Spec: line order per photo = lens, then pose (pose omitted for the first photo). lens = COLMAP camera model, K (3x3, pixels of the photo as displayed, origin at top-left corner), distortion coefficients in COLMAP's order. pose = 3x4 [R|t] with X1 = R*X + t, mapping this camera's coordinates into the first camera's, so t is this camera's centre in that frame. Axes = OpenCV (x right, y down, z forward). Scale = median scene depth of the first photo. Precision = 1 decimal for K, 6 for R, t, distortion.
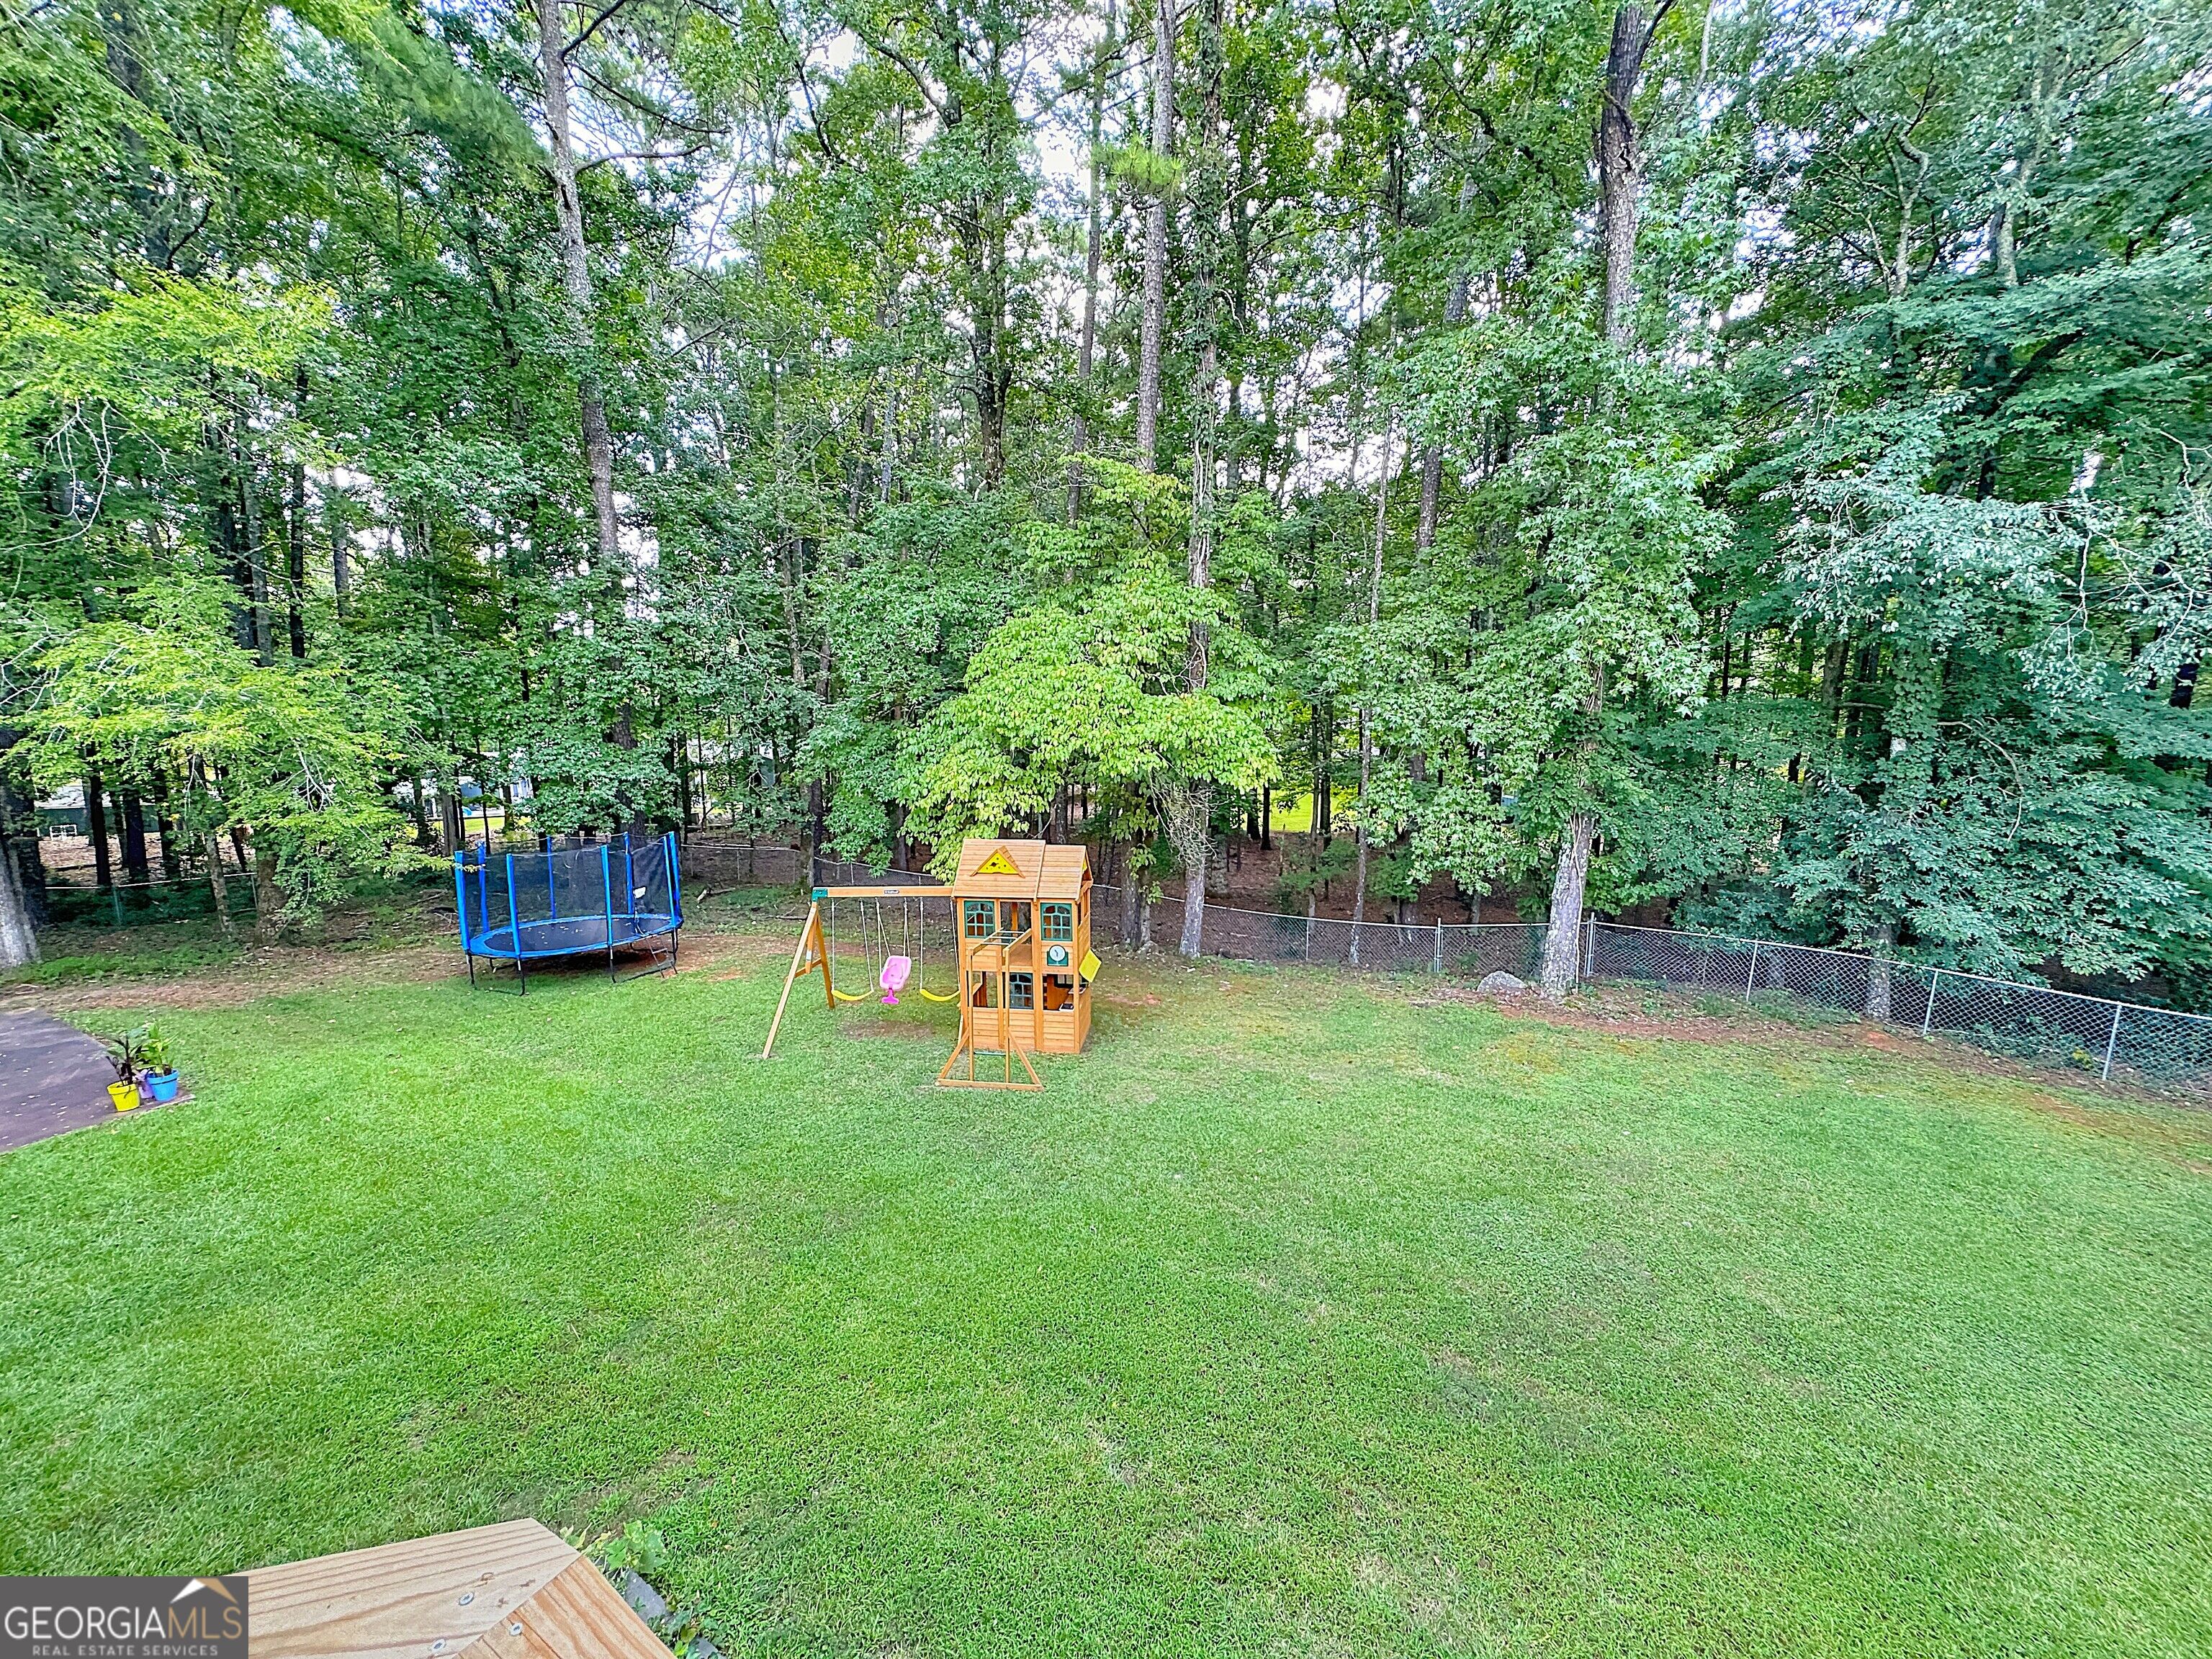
lens RADIAL K [[888.1, 0, 1103.5], [0, 888.1, 823.5], [0, 0, 1]] dist [-0.001881, 0.000383]
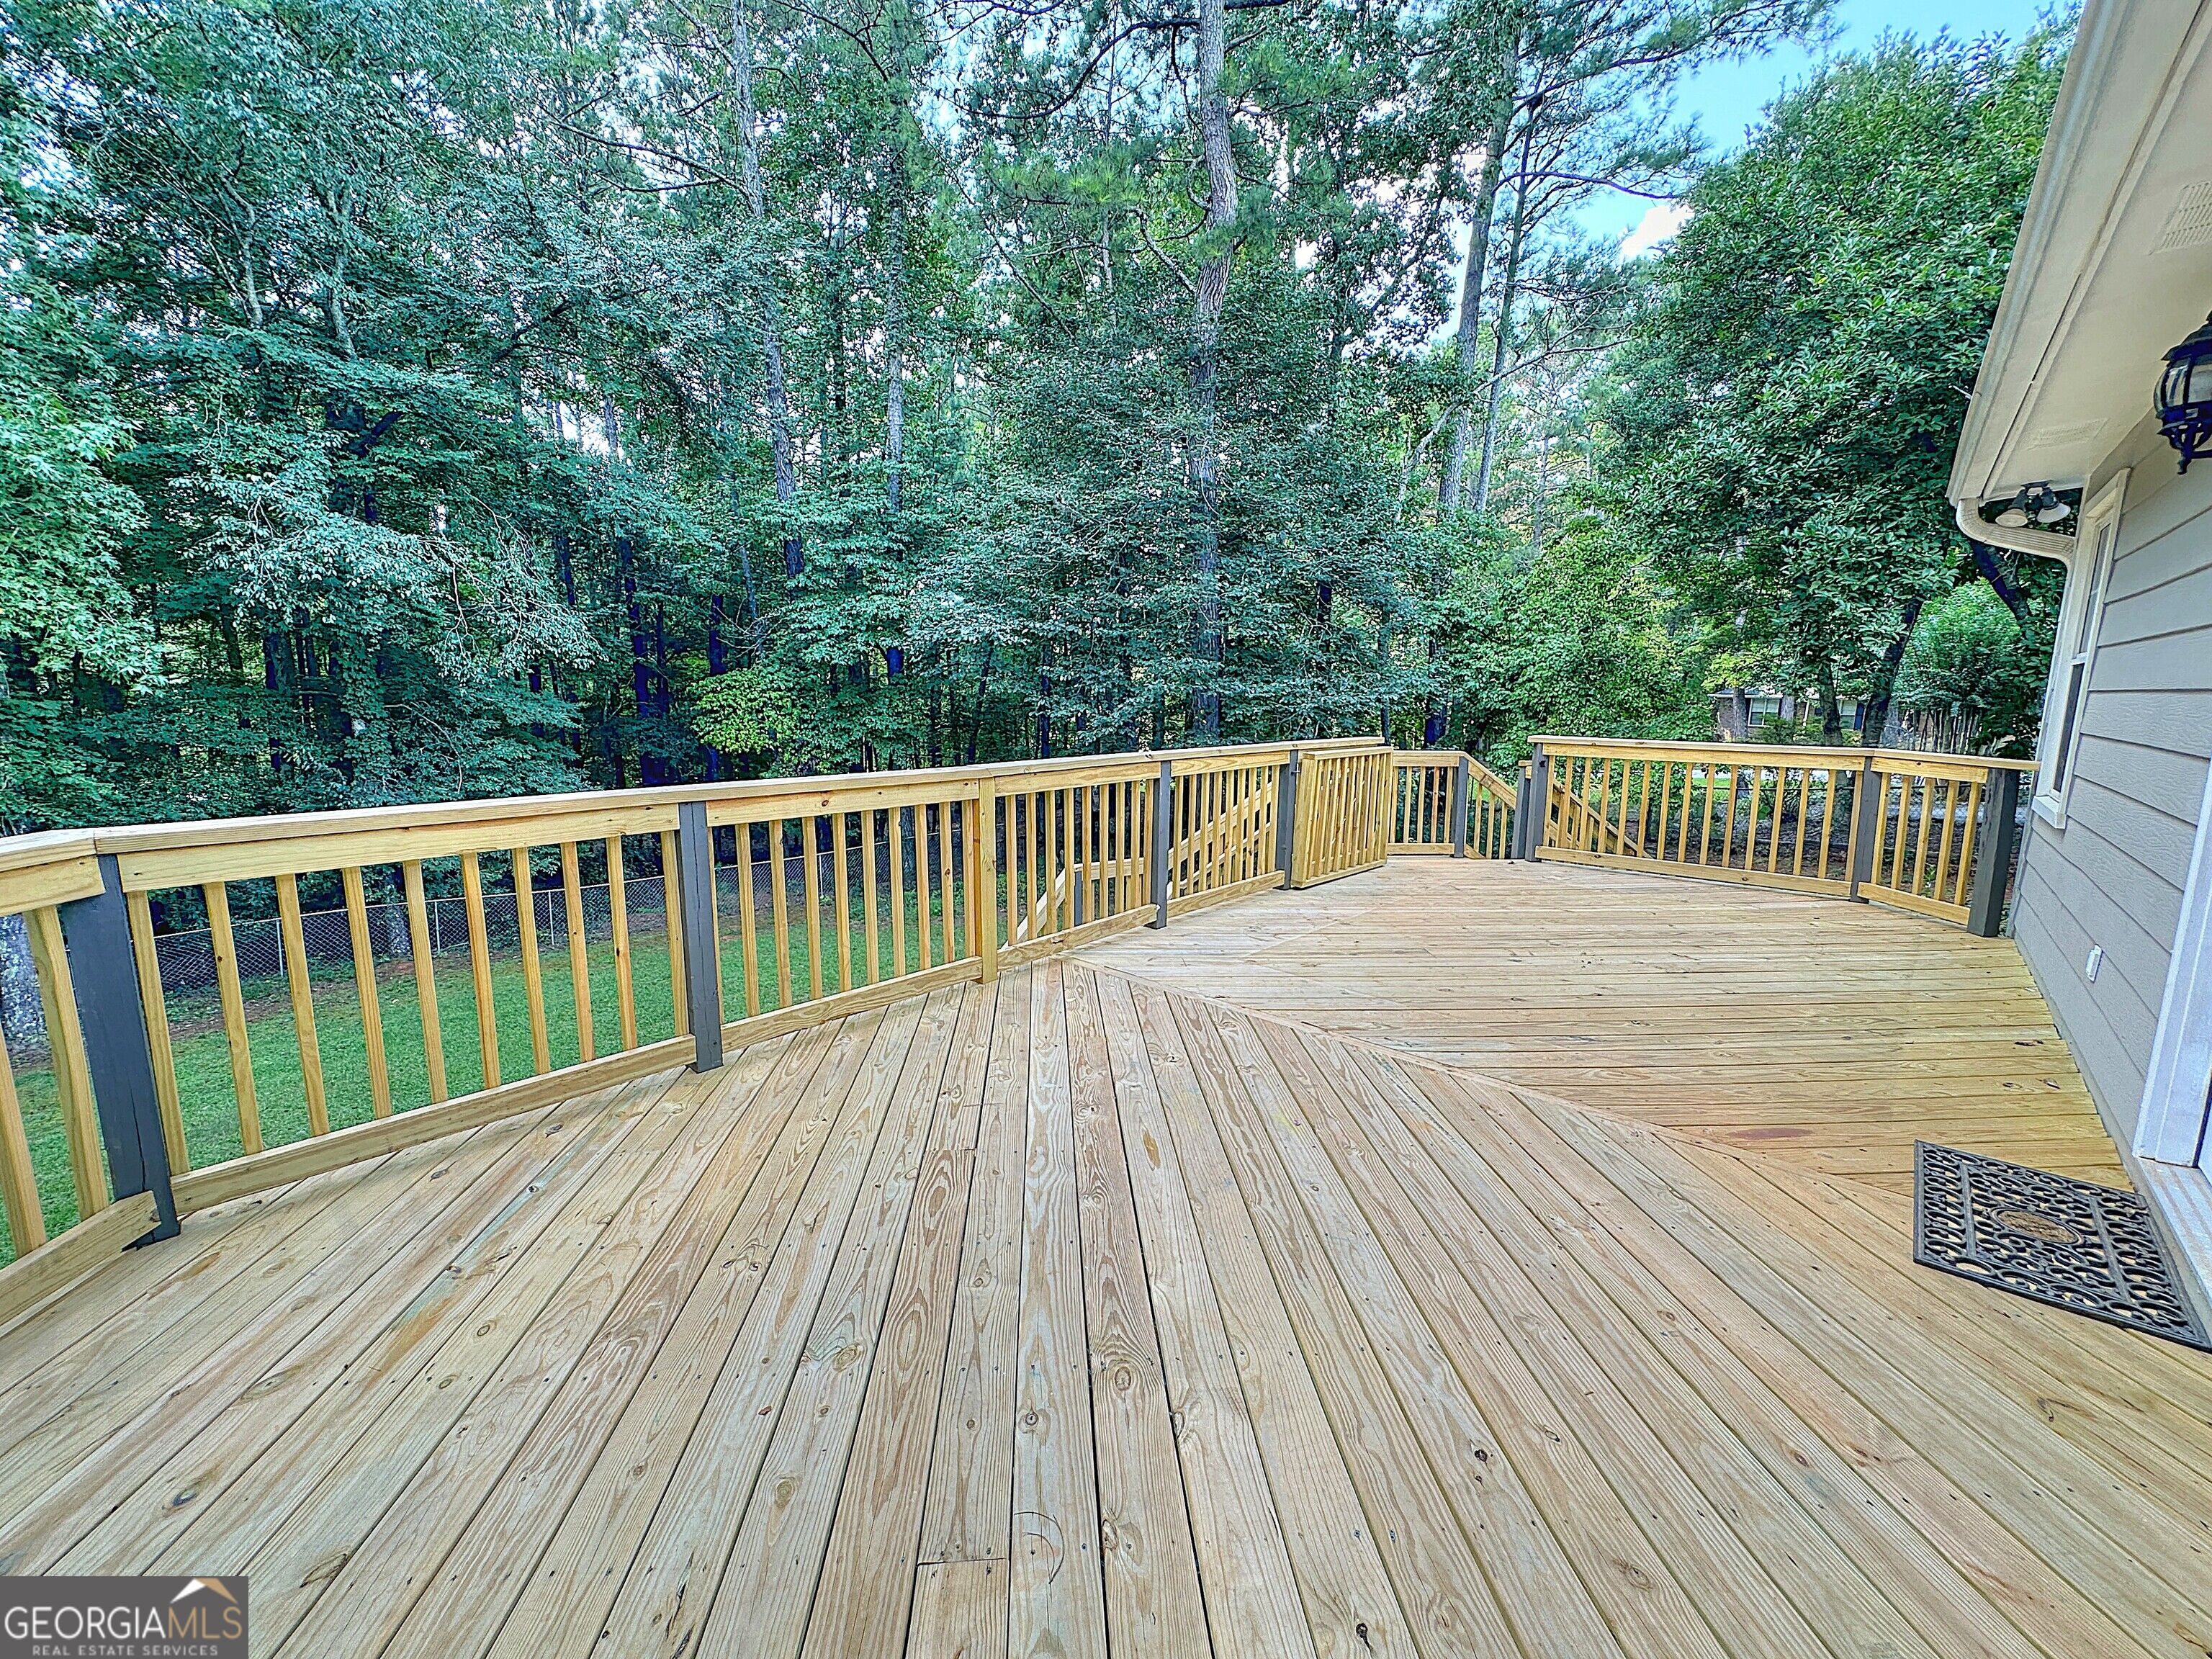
lens RADIAL K [[888.1, 0, 1103.5], [0, 888.1, 823.5], [0, 0, 1]] dist [-0.001881, 0.000383]
pose [[0.134159, -0.143620, 0.980497, -0.161757], [0.155480, 0.980238, 0.122308, 0.056149], [-0.978687, 0.136039, 0.153837, -0.145991]]
